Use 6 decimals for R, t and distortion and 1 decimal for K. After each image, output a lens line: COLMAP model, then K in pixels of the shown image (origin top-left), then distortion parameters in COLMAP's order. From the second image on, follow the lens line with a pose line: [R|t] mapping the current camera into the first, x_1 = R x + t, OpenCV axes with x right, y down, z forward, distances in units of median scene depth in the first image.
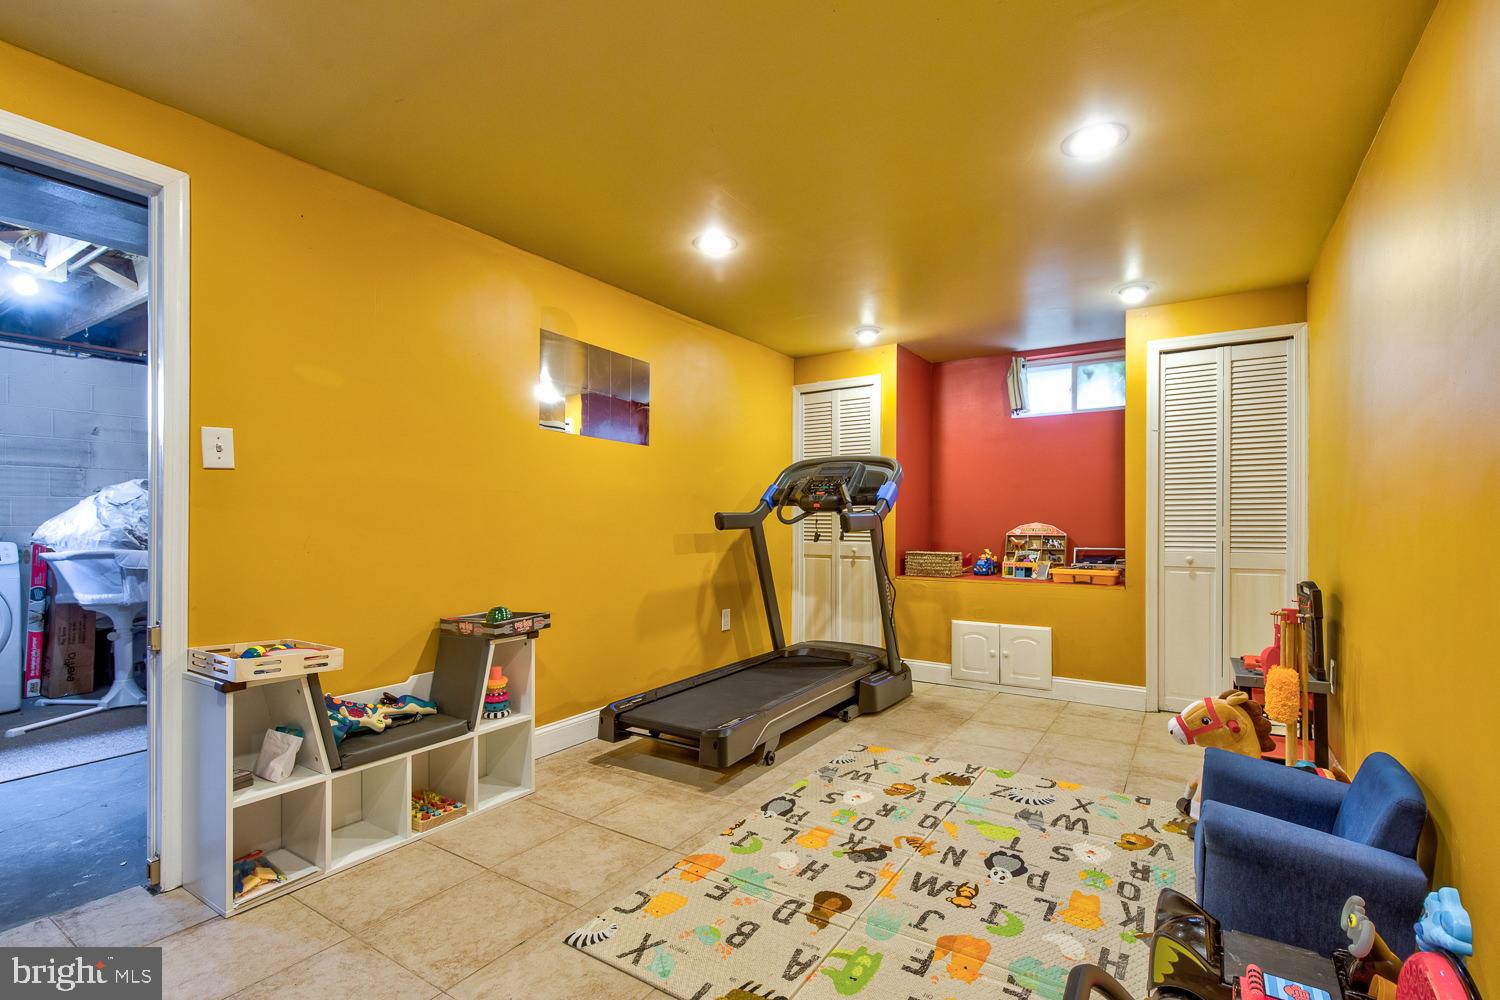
lens RADIAL K [[679.3, 0, 768.0], [0, 679.3, 529.2], [0, 0, 1]] dist [0.010647, -0.002447]
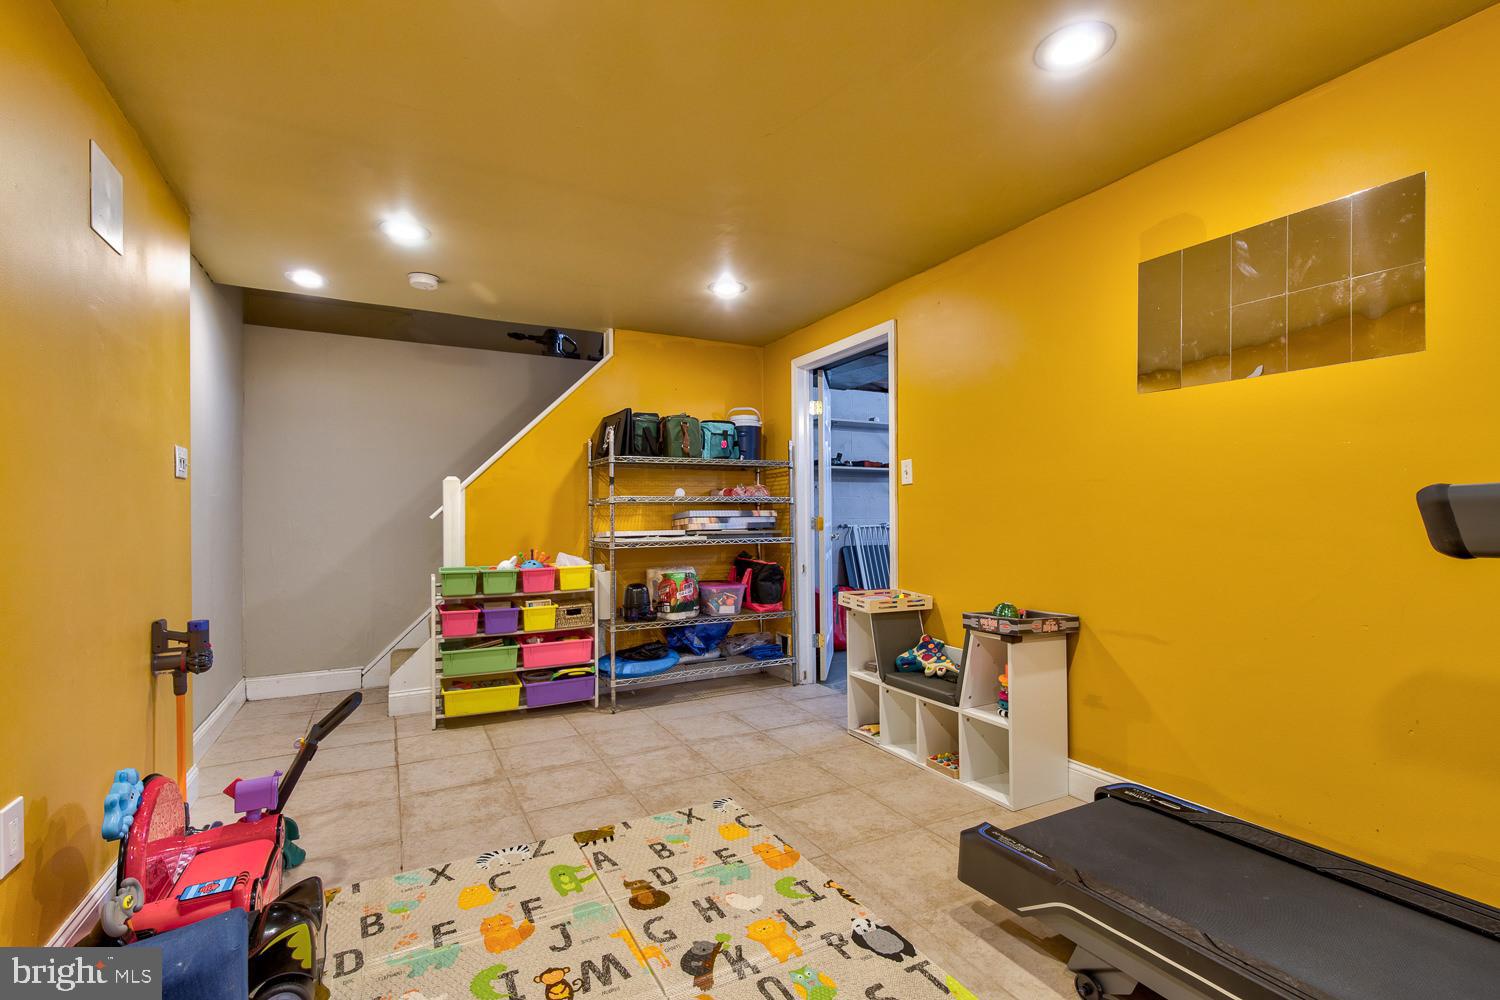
lens RADIAL K [[679.3, 0, 753.7], [0, 679.3, 504.5], [0, 0, 1]] dist [0.010647, -0.002447]
pose [[-0.493158, -0.008343, -0.869900, 0.850080], [-0.001443, 0.999960, -0.008772, -0.025932], [0.869938, -0.003071, -0.493151, 1.544629]]
